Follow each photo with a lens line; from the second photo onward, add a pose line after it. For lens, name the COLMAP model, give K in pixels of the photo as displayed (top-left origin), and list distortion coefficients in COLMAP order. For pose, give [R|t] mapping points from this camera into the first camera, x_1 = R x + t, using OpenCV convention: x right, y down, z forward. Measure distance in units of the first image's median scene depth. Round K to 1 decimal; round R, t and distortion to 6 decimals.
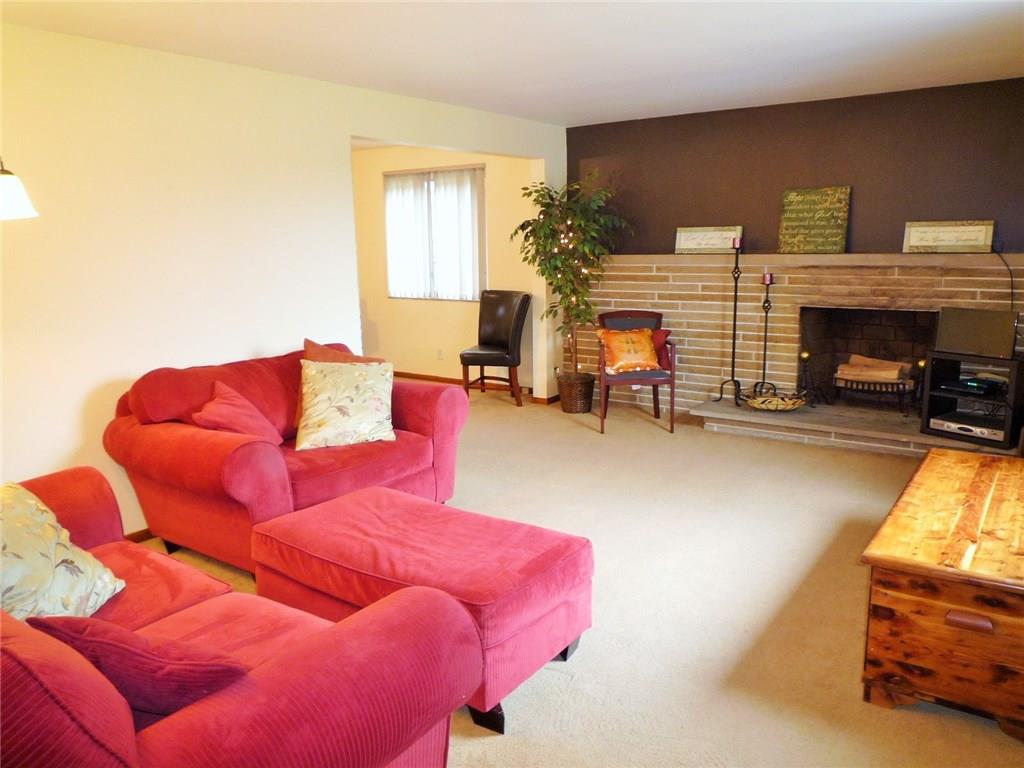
lens RADIAL K [[770.0, 0, 512.0], [0, 770.0, 381.9], [0, 0, 1]] dist [0.003722, -0.034062]
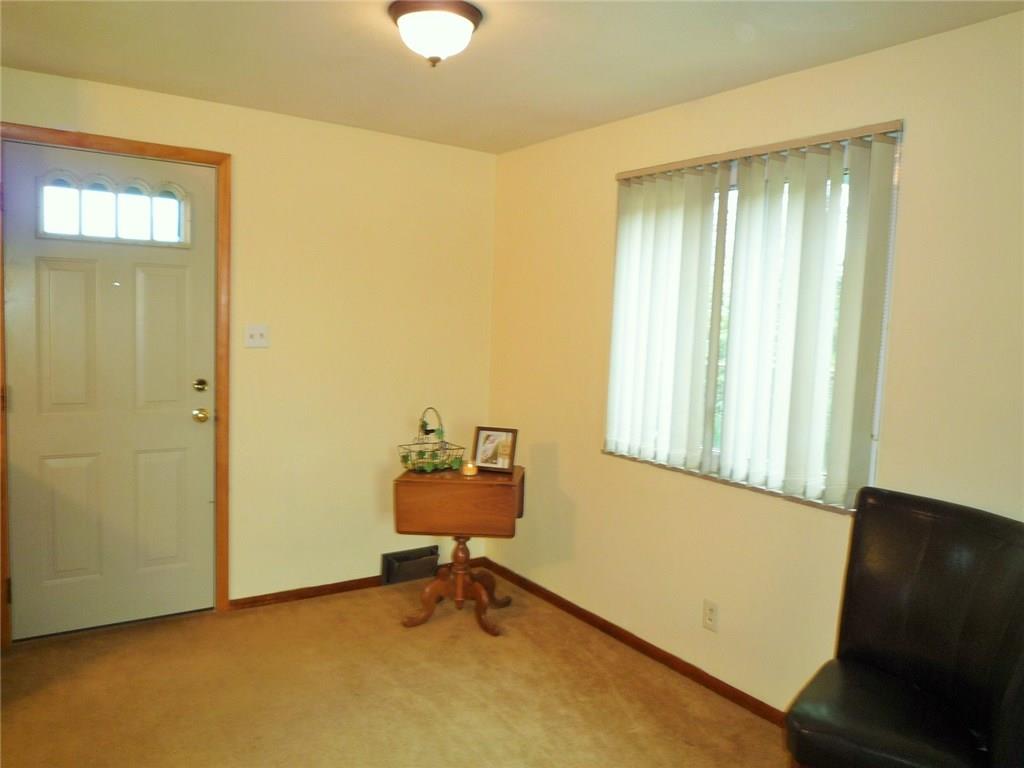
lens RADIAL K [[770.0, 0, 512.2], [0, 770.0, 384.8], [0, 0, 1]] dist [0.003722, -0.034062]
pose [[0.944593, 0.084826, -0.317093, -0.076140], [-0.122094, 0.987515, -0.099535, -0.102851], [0.304691, 0.132735, 0.943157, 0.591816]]
